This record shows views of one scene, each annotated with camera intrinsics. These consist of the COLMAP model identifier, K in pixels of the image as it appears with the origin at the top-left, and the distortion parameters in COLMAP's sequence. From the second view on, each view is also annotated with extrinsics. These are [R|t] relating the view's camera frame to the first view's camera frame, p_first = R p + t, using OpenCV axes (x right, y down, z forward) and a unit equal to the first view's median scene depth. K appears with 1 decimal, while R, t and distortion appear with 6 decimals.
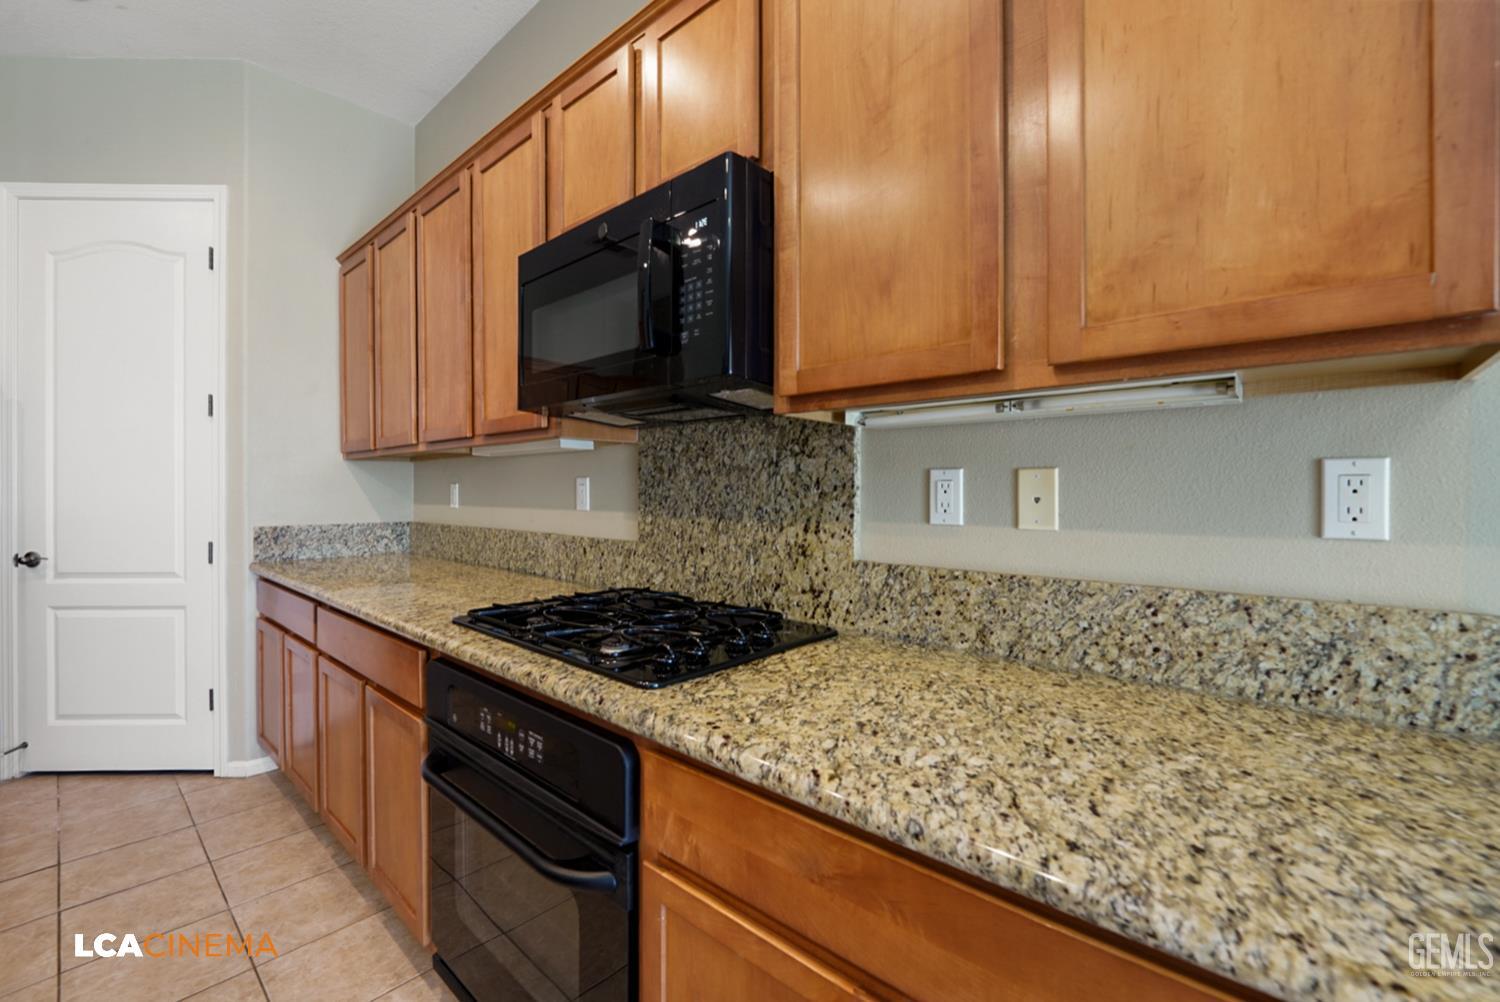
lens RADIAL K [[615.0, 0, 752.6], [0, 615.0, 497.3], [0, 0, 1]] dist [-0.012124, 0.000710]
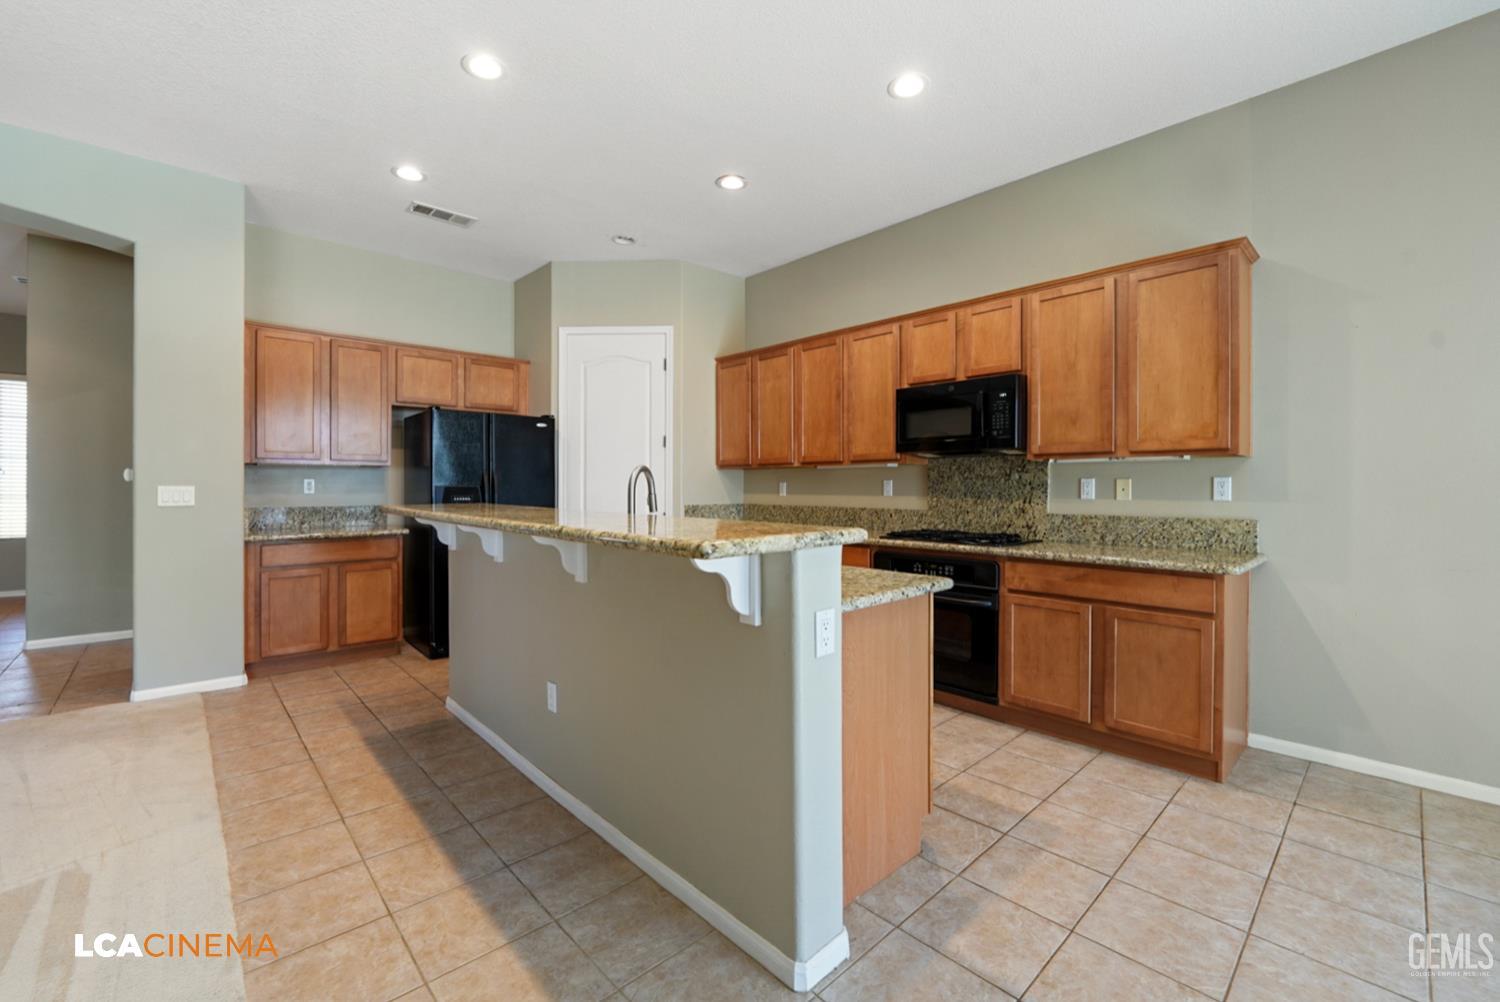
lens RADIAL K [[615.0, 0, 747.9], [0, 615.0, 490.9], [0, 0, 1]] dist [-0.012124, 0.000710]
pose [[0.995333, 0.003476, -0.096437, -0.832553], [-0.004028, 0.999977, -0.005527, 0.027331], [0.096415, 0.005890, 0.995324, -1.670324]]
